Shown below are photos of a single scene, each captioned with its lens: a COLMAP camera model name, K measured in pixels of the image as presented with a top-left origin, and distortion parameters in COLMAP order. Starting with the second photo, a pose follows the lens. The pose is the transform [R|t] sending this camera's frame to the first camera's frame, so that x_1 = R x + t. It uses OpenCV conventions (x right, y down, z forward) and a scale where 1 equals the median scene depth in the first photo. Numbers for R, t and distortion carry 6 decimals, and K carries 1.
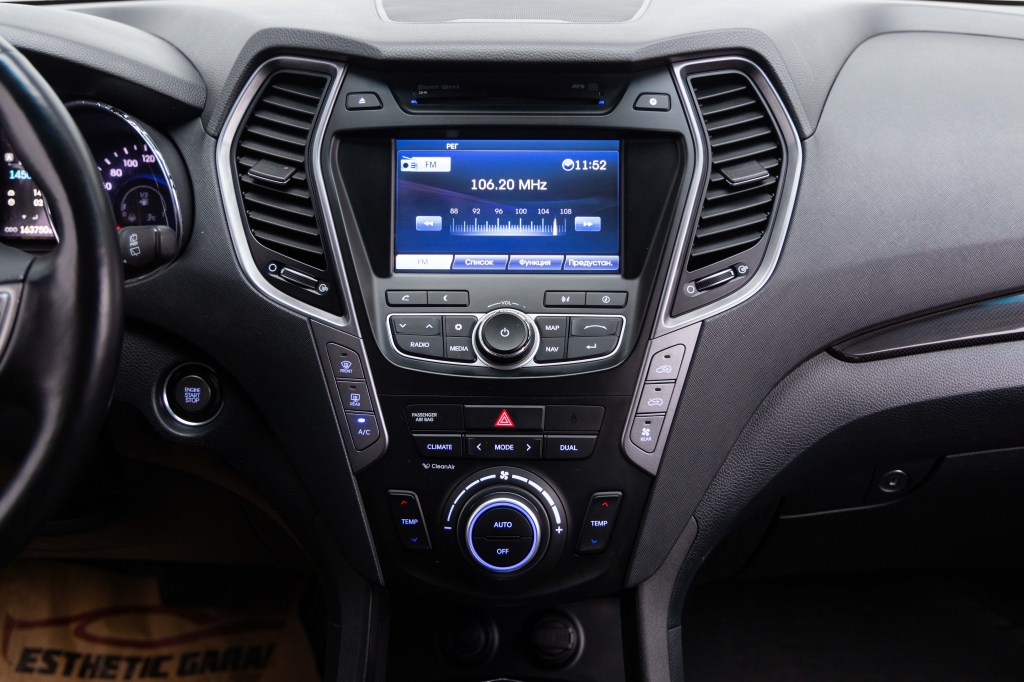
lens RADIAL K [[1030.8, 0, 521.8], [0, 1030.8, 324.0], [0, 0, 1]] dist [0.019949, 0.000000]
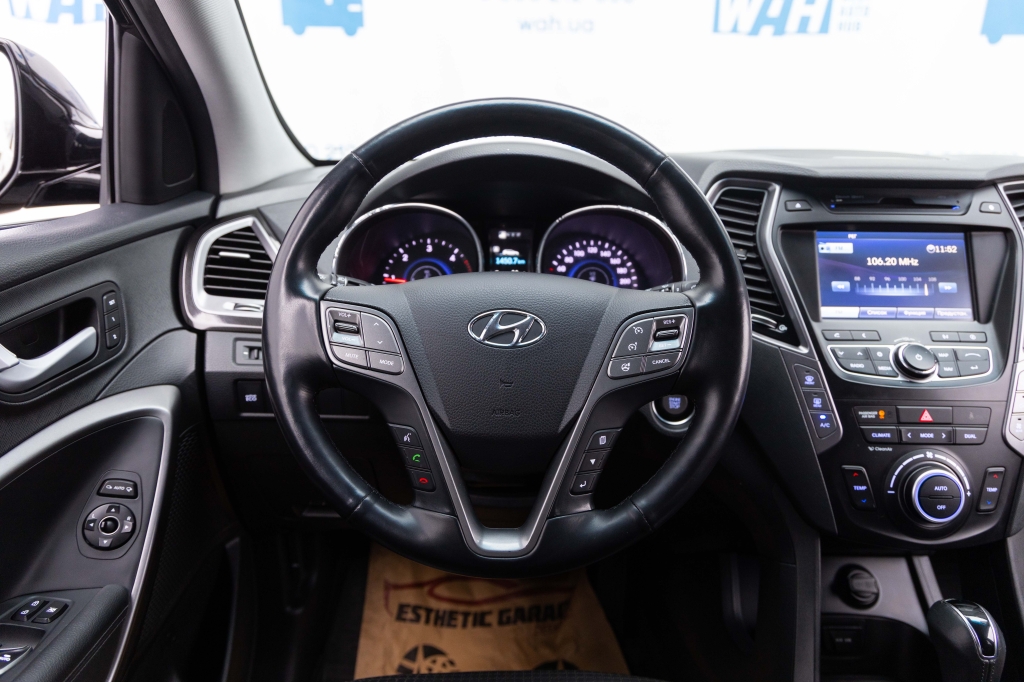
lens RADIAL K [[695.8, 0, 507.7], [0, 695.8, 333.7], [0, 0, 1]] dist [0.003735, 0.007393]
pose [[0.999701, 0.007874, 0.023147, -0.600685], [-0.005307, 0.994035, -0.108935, 0.082828], [-0.023866, 0.108780, 0.993779, 0.021727]]
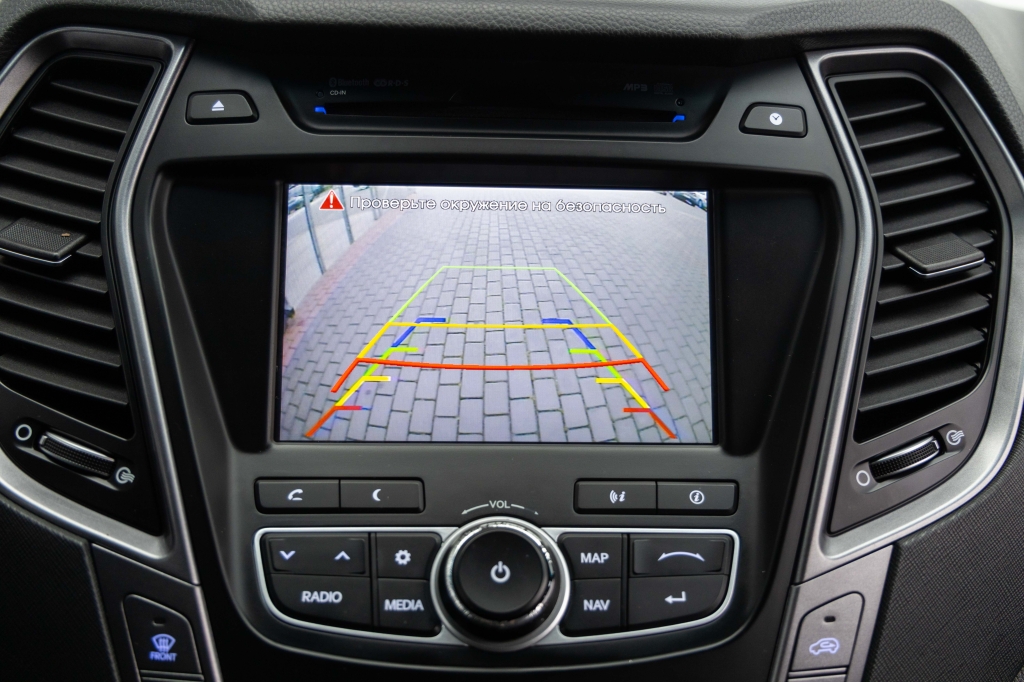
lens RADIAL K [[1040.5, 0, 513.2], [0, 1040.5, 343.5], [0, 0, 1]] dist [0.006656, 0.000000]
pose [[0.997740, 0.007021, 0.066818, -0.042048], [-0.001003, 0.995971, -0.089674, -0.052533], [-0.067178, 0.089404, 0.993727, 0.487455]]
